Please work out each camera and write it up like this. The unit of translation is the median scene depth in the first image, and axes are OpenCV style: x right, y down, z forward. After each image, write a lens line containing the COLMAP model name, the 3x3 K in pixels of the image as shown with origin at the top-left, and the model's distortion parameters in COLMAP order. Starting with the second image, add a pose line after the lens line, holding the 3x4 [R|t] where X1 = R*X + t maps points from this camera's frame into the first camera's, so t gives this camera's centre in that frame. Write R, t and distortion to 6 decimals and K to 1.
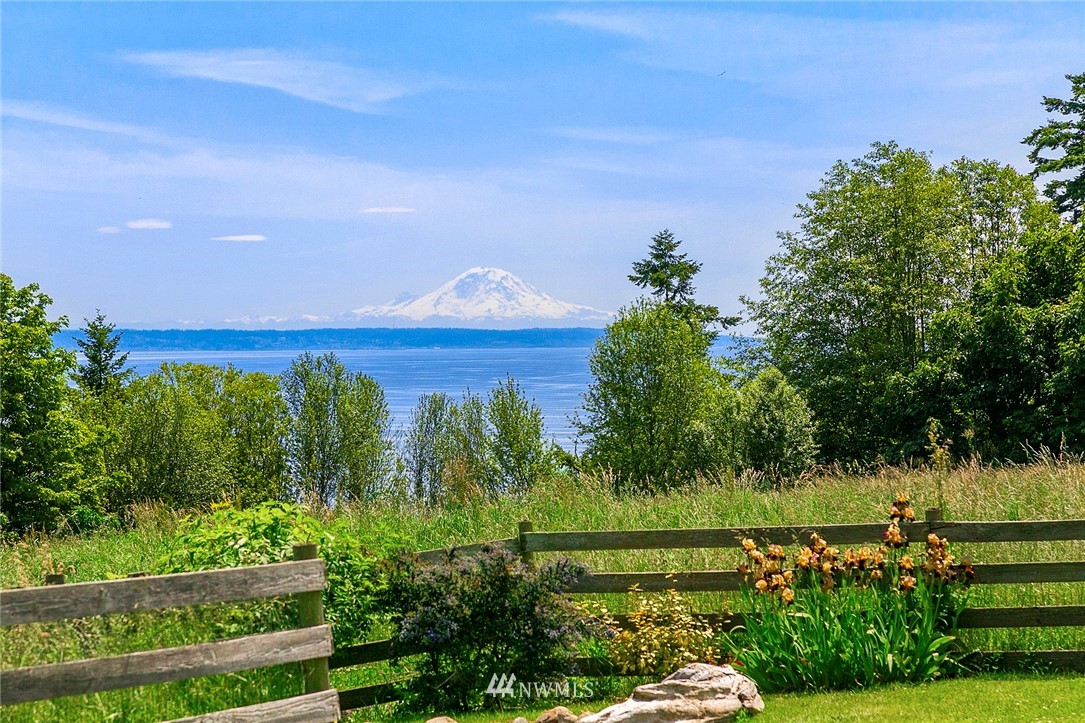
lens RADIAL K [[3328.3, 0, 542.3], [0, 3328.3, 361.1], [0, 0, 1]] dist [-0.167881, 0.000000]
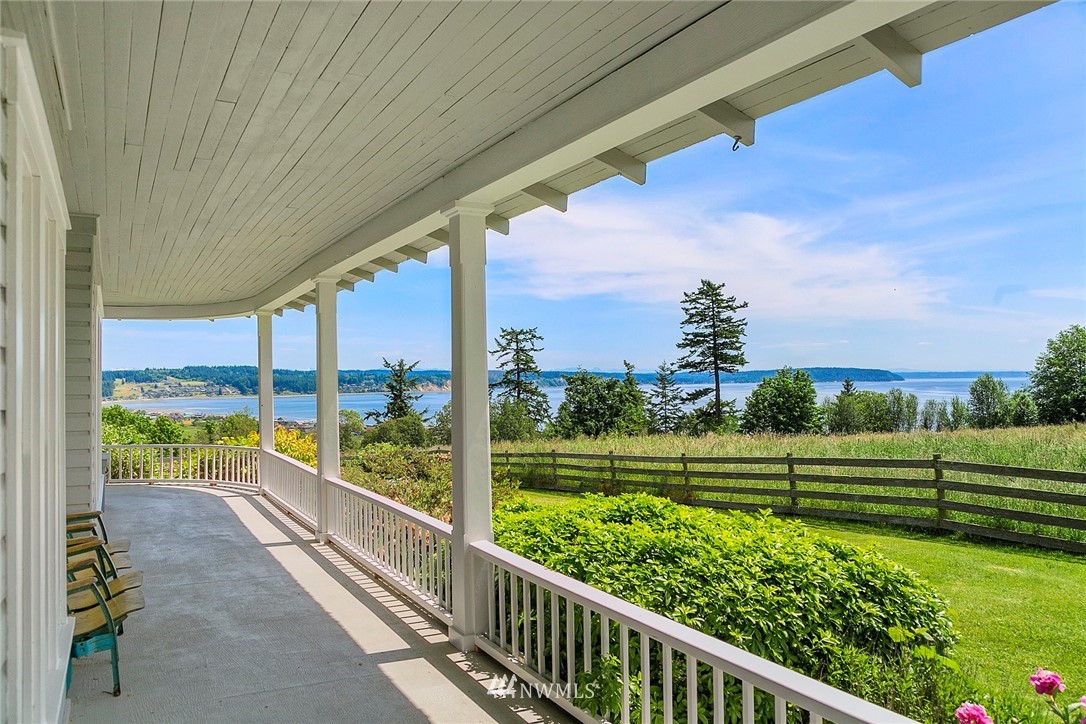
lens RADIAL K [[899.3, 0, 543.7], [0, 899.3, 365.5], [0, 0, 1]] dist [-0.004738, -0.000481]
pose [[0.759367, -0.011091, -0.650568, 0.303489], [0.002746, 0.999900, -0.013841, -0.015132], [0.650657, 0.008723, 0.759322, -0.018847]]
